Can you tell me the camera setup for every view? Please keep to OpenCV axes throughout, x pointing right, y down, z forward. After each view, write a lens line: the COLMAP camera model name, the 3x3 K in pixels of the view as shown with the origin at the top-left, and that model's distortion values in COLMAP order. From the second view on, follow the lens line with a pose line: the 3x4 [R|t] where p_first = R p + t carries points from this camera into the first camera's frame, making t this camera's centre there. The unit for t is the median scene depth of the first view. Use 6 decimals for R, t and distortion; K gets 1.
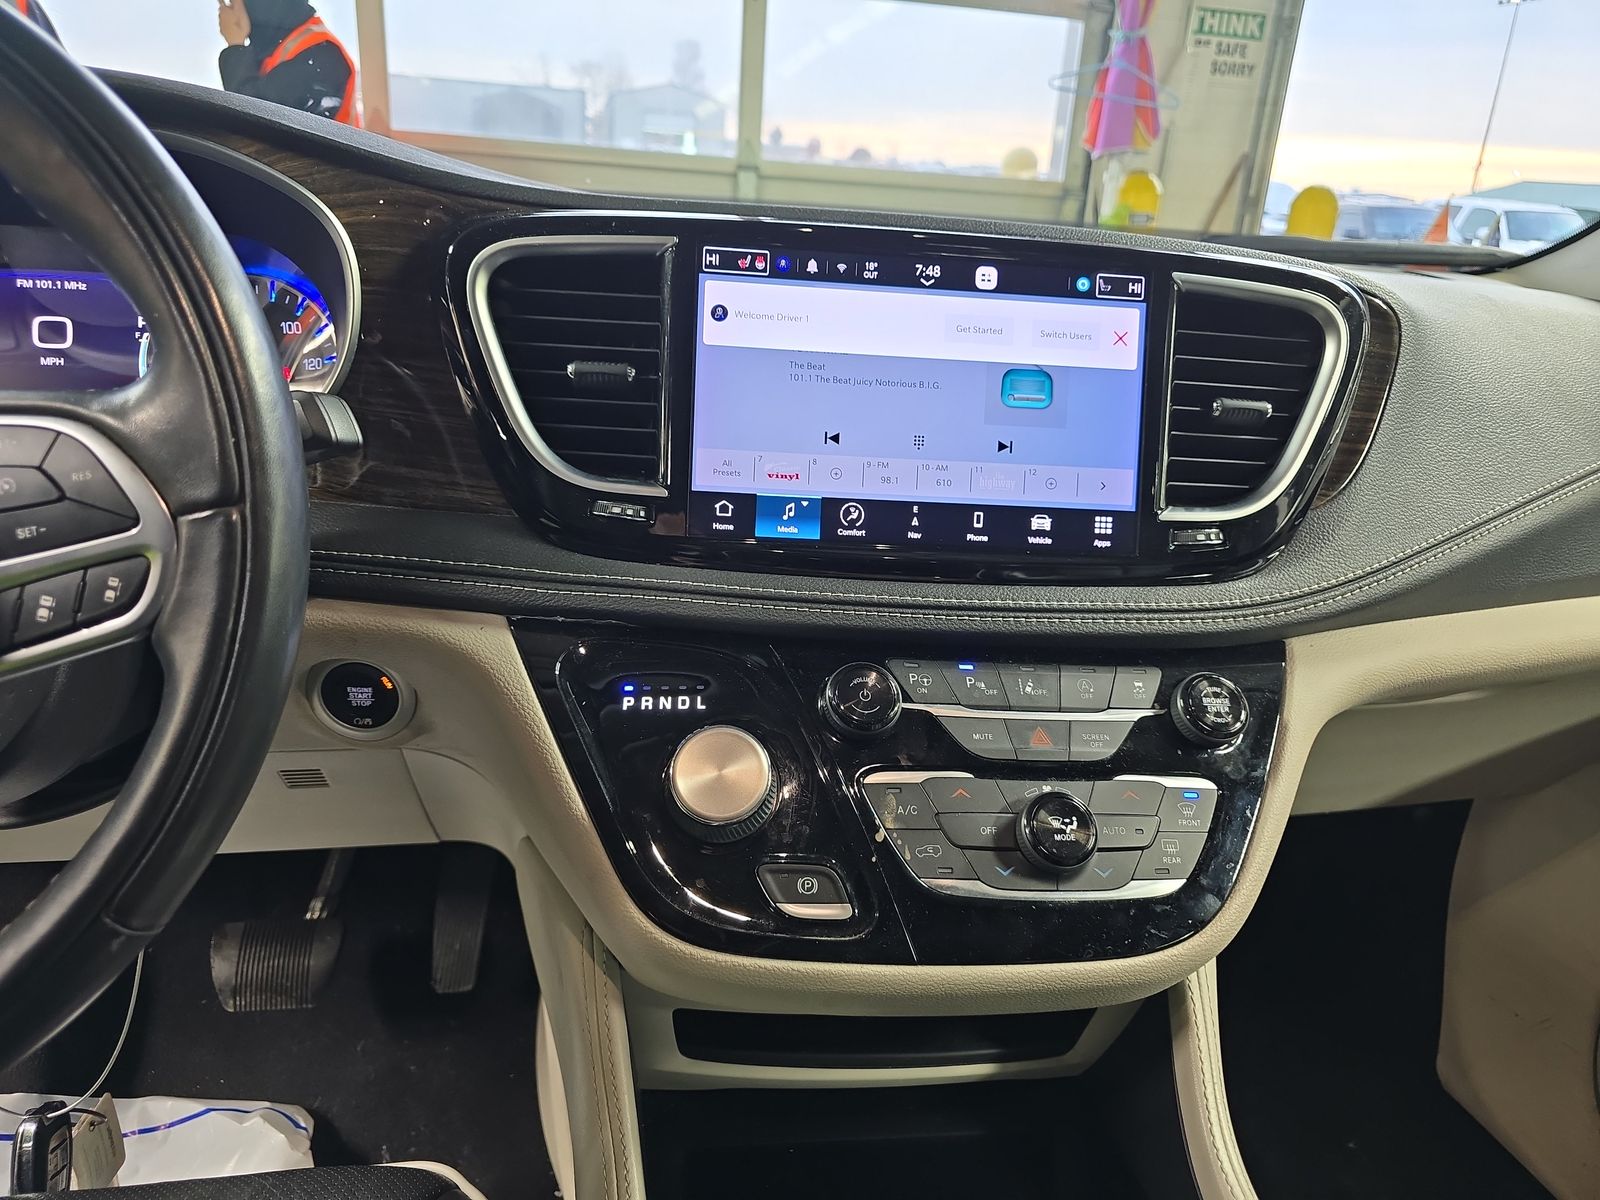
lens RADIAL K [[1068.6, 0, 800.0], [0, 1068.6, 600.0], [0, 0, 1]] dist [0.048219, 0.000140]
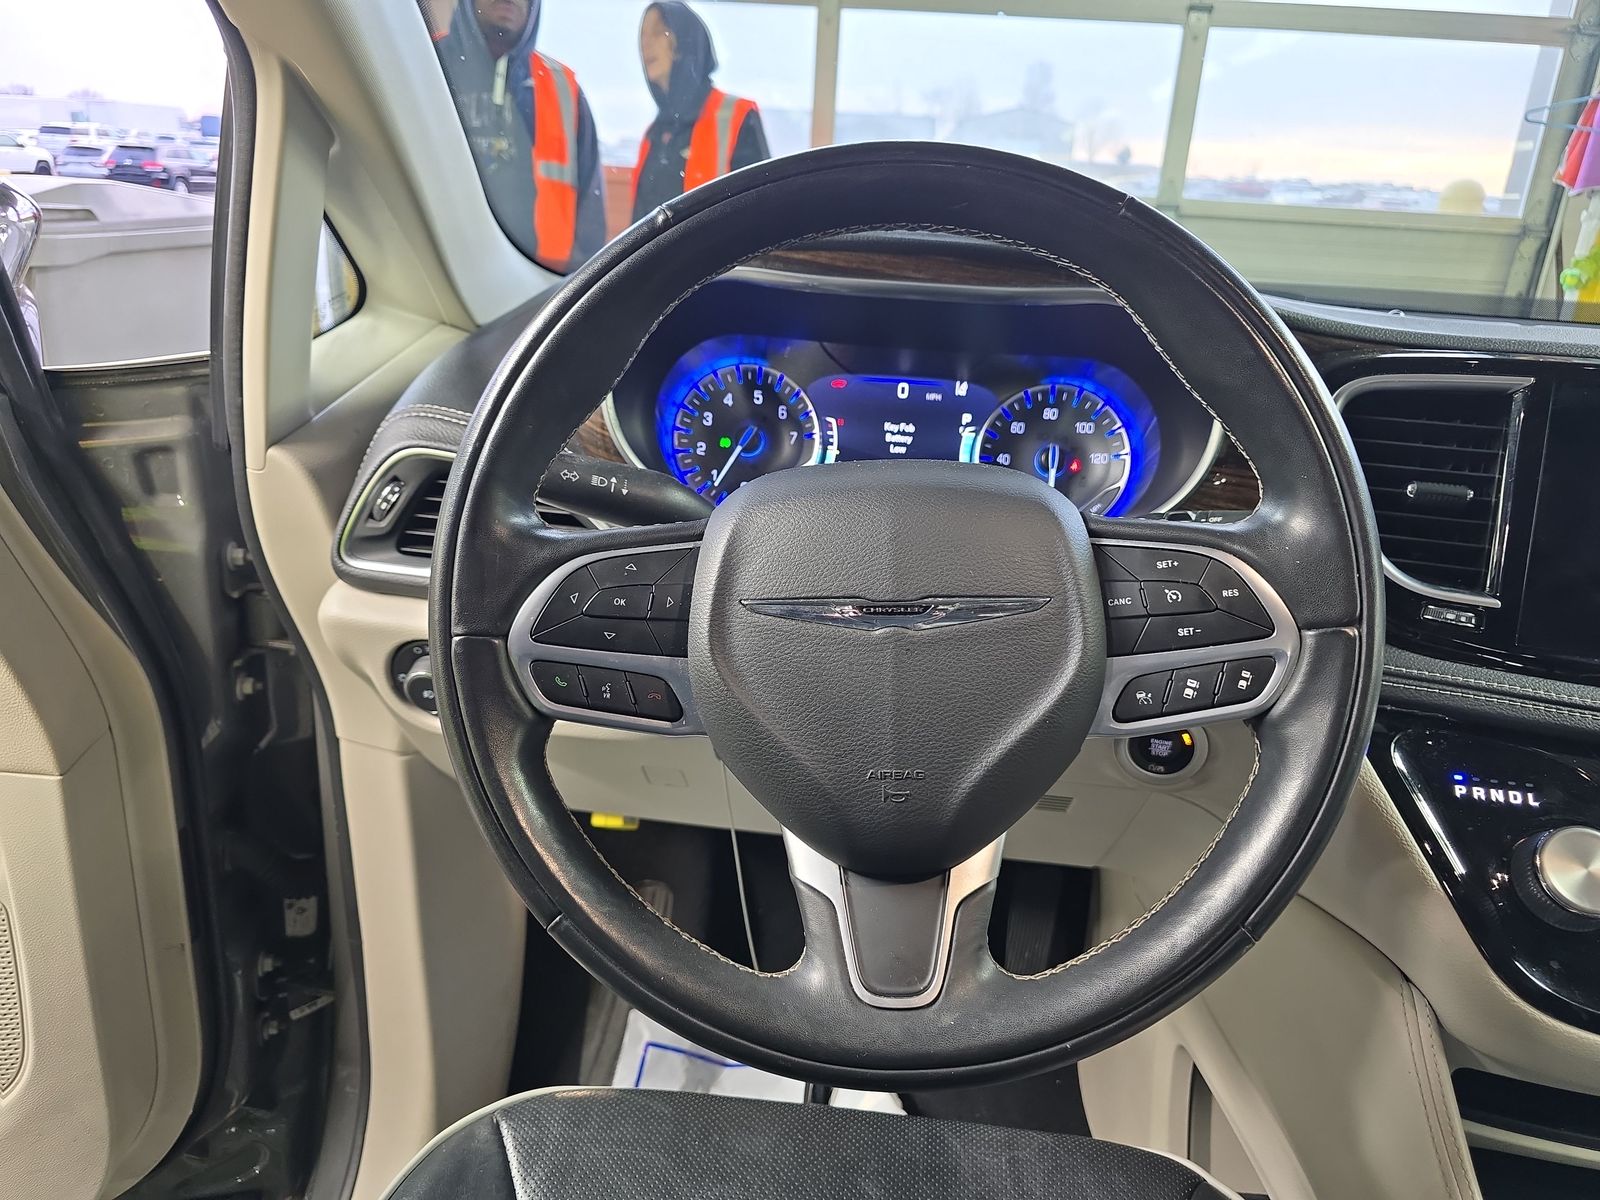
lens RADIAL K [[1084.3, 0, 800.0], [0, 1084.3, 600.0], [0, 0, 1]] dist [0.019293, -0.001692]
pose [[0.963854, 0.087504, -0.251652, -0.553479], [-0.091565, 0.995789, -0.004447, -0.034220], [0.250204, 0.027329, 0.967807, -0.283657]]
